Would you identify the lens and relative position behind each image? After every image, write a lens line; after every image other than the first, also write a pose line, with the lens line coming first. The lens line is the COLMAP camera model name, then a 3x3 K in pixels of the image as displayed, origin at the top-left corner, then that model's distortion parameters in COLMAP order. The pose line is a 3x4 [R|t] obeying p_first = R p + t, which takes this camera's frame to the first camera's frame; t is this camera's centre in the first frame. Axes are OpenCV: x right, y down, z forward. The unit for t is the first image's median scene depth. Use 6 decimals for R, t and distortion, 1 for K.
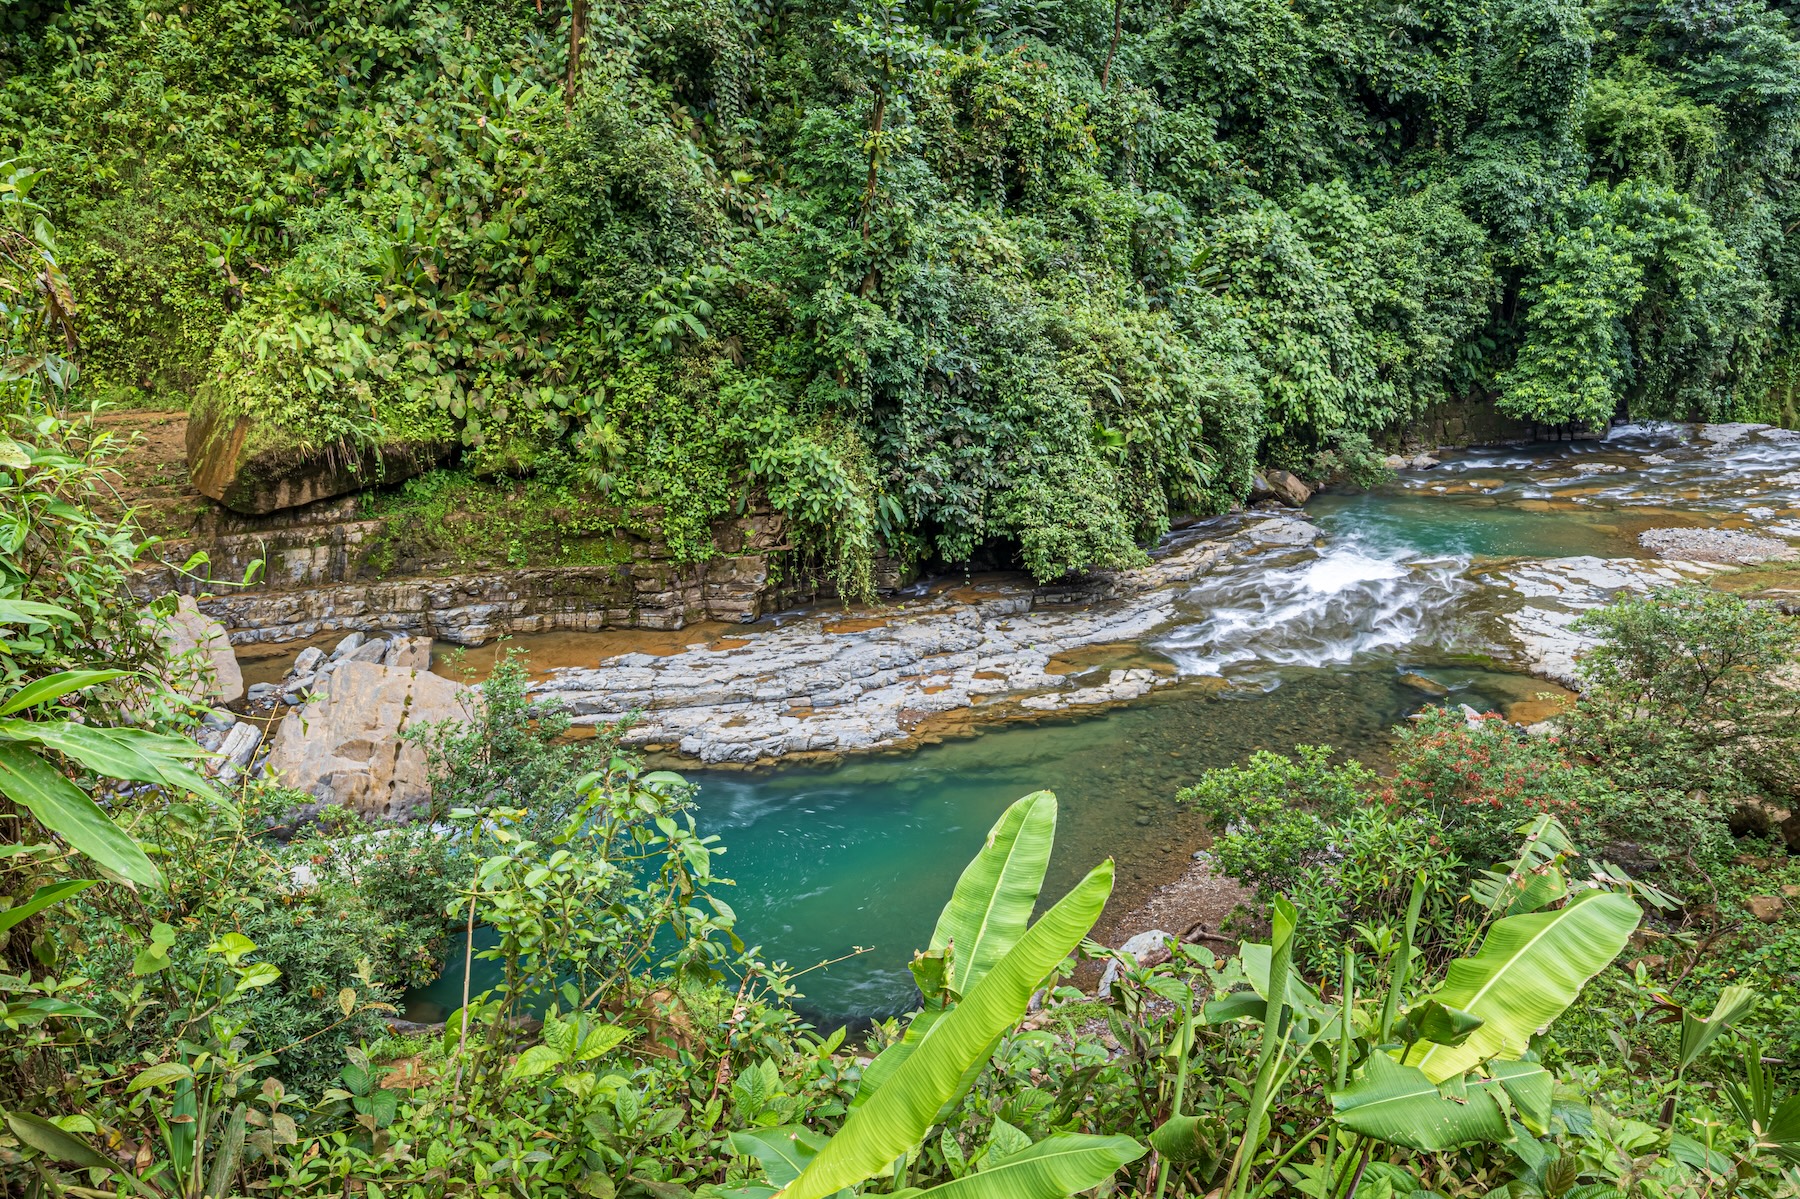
lens RADIAL K [[1386.4, 0, 900.1], [0, 1386.4, 604.0], [0, 0, 1]] dist [-0.008363, 0.006913]
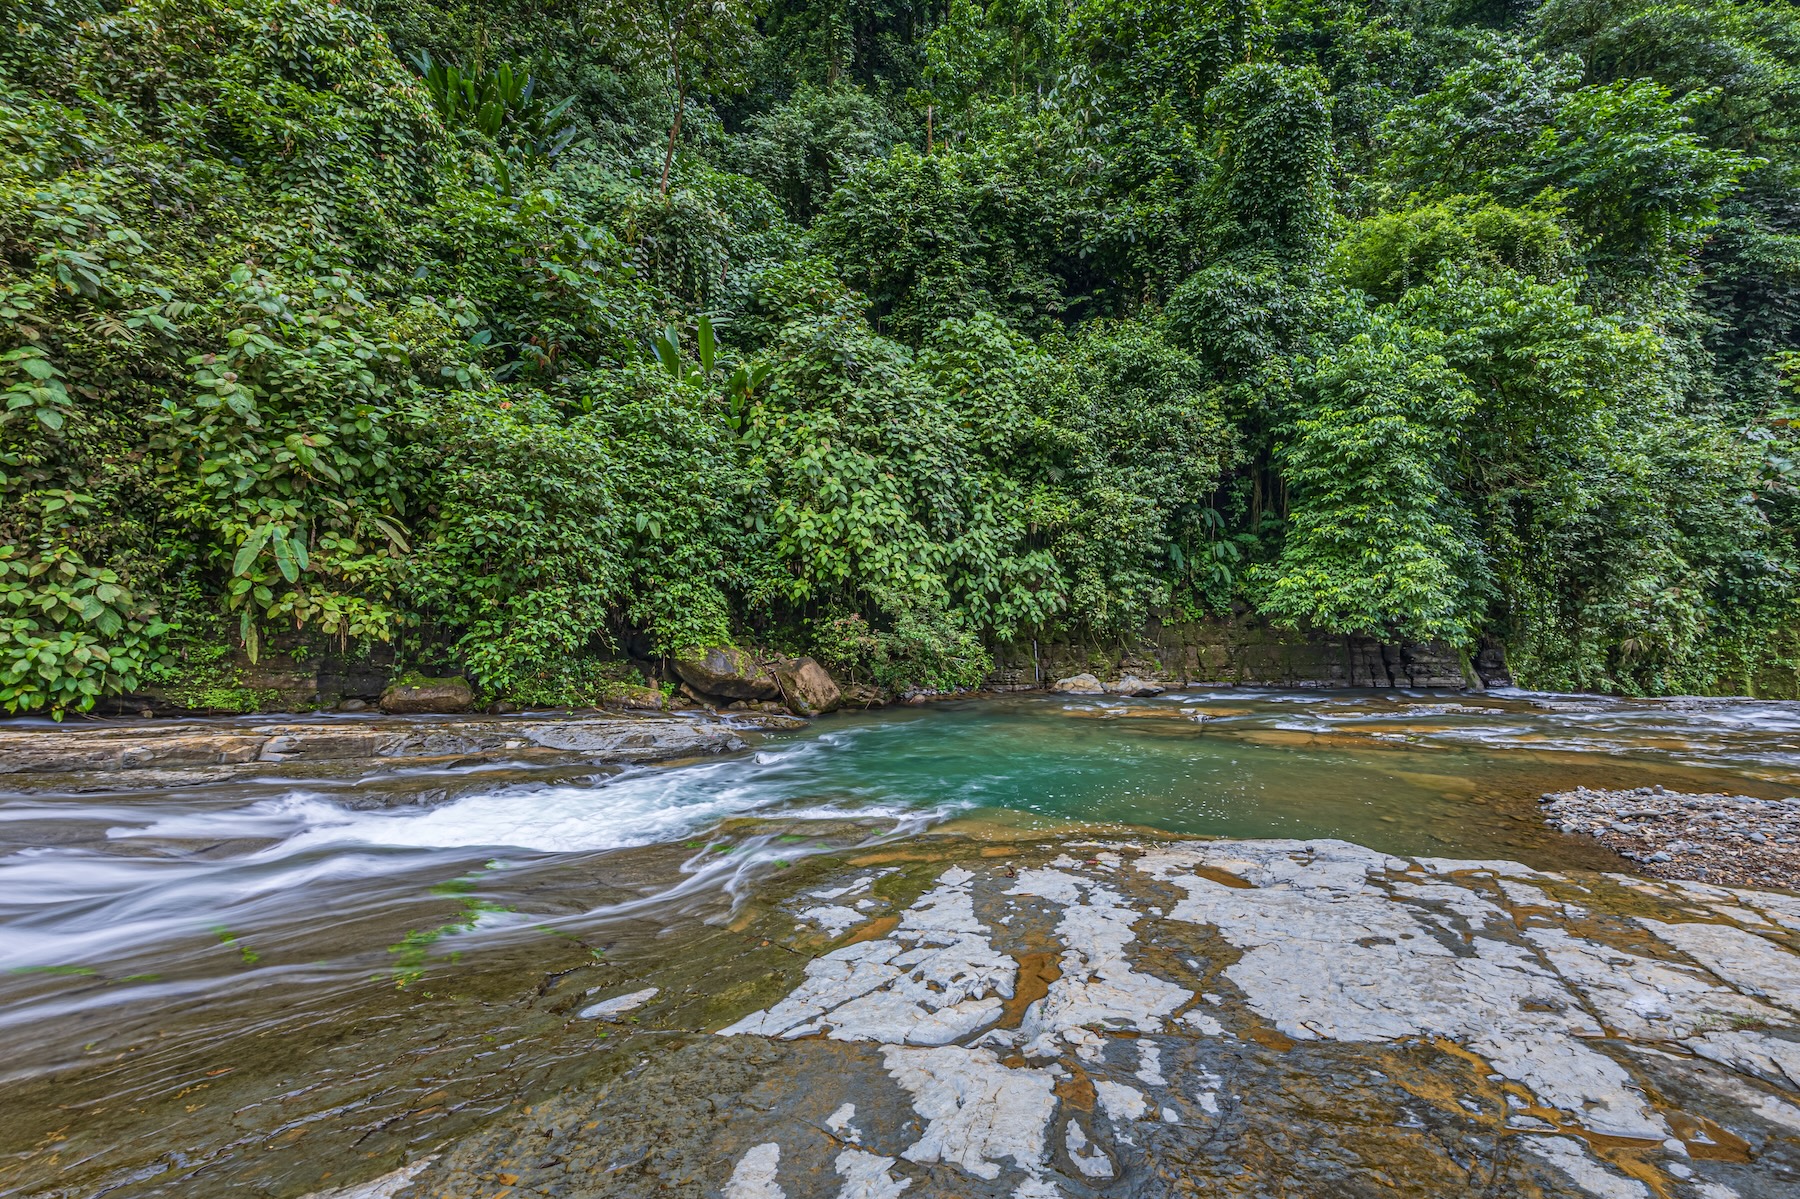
lens RADIAL K [[749.6, 0, 872.2], [0, 749.6, 588.9], [0, 0, 1]] dist [0.015569, -0.002758]
pose [[0.972496, 0.005415, -0.232858, 0.352412], [-0.085057, 0.938944, -0.333390, -0.018652], [0.216835, 0.344026, 0.913580, 0.658334]]
